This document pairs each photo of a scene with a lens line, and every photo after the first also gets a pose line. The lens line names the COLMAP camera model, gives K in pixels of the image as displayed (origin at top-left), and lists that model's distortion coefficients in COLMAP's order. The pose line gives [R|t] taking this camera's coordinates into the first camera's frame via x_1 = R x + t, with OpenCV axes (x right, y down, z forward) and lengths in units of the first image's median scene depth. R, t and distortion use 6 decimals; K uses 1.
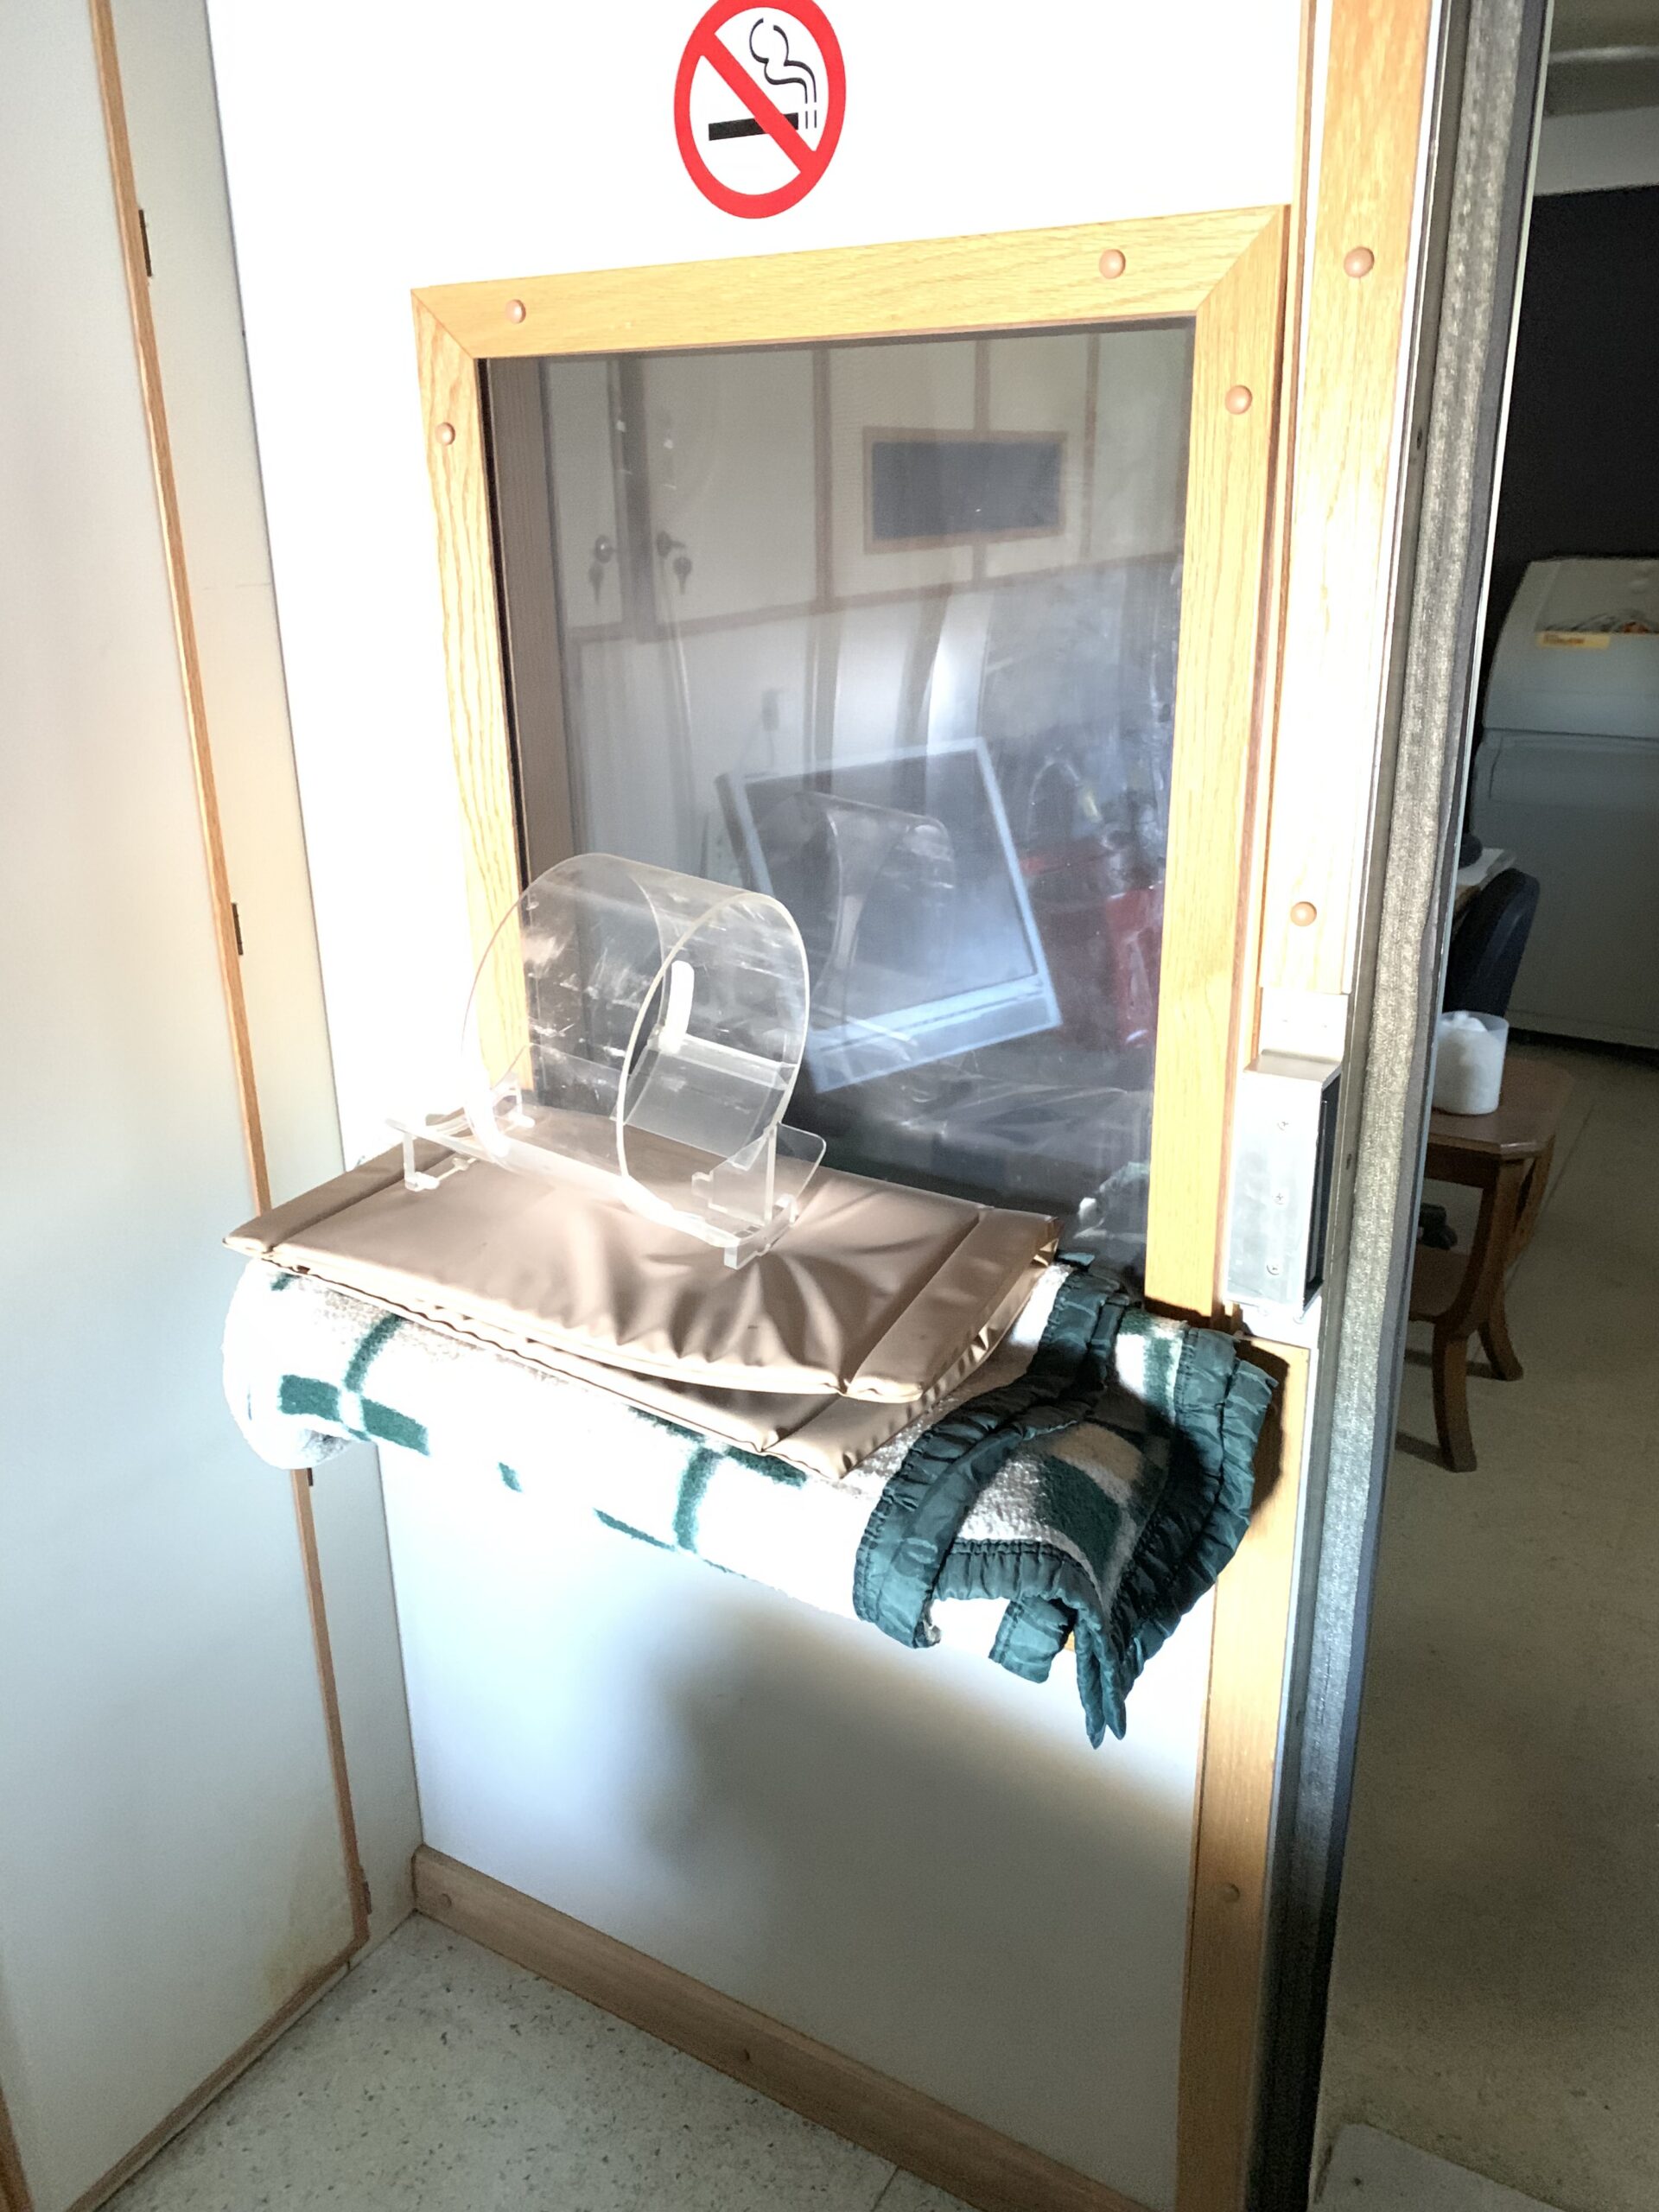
lens RADIAL K [[1730.5, 0, 829.5], [0, 1730.5, 1106.0], [0, 0, 1]] dist [0.008626, 0.012915]
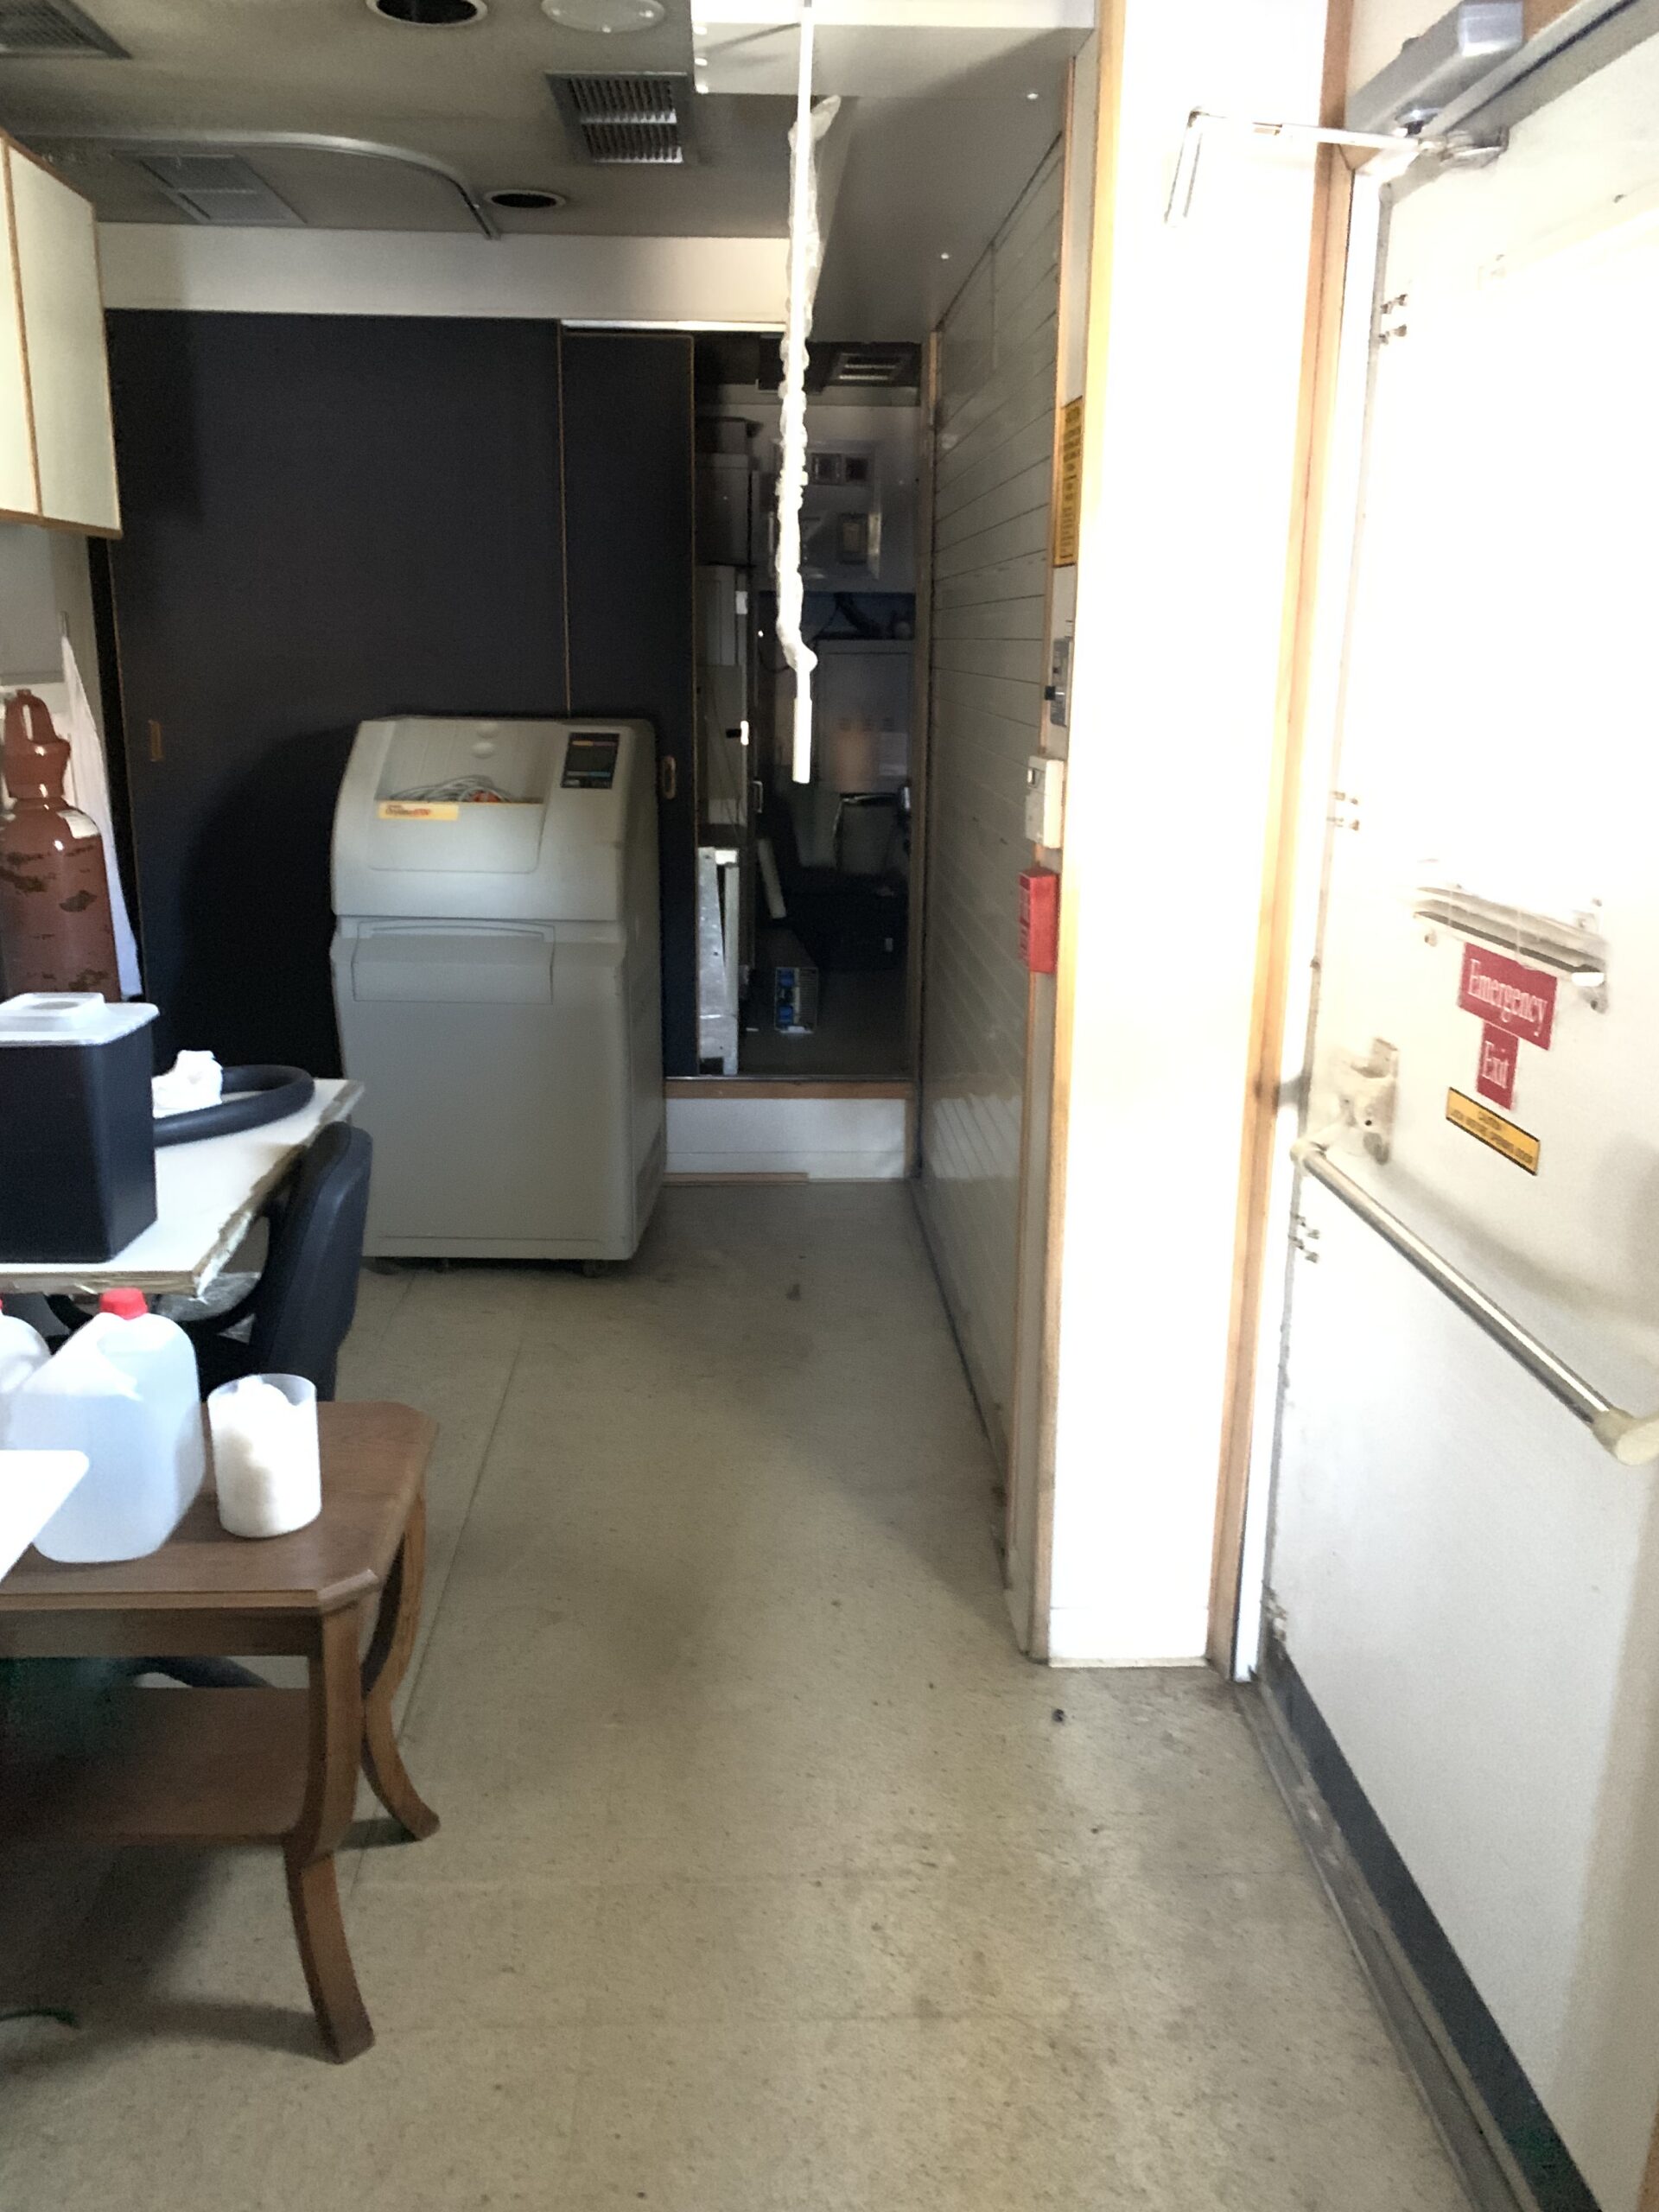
lens RADIAL K [[1730.5, 0, 829.5], [0, 1730.5, 1106.0], [0, 0, 1]] dist [0.008626, 0.012915]
pose [[0.840096, -0.111323, 0.530891, 0.166643], [0.155365, 0.987092, -0.038870, -0.077428], [-0.519712, 0.115137, 0.846548, 0.242288]]
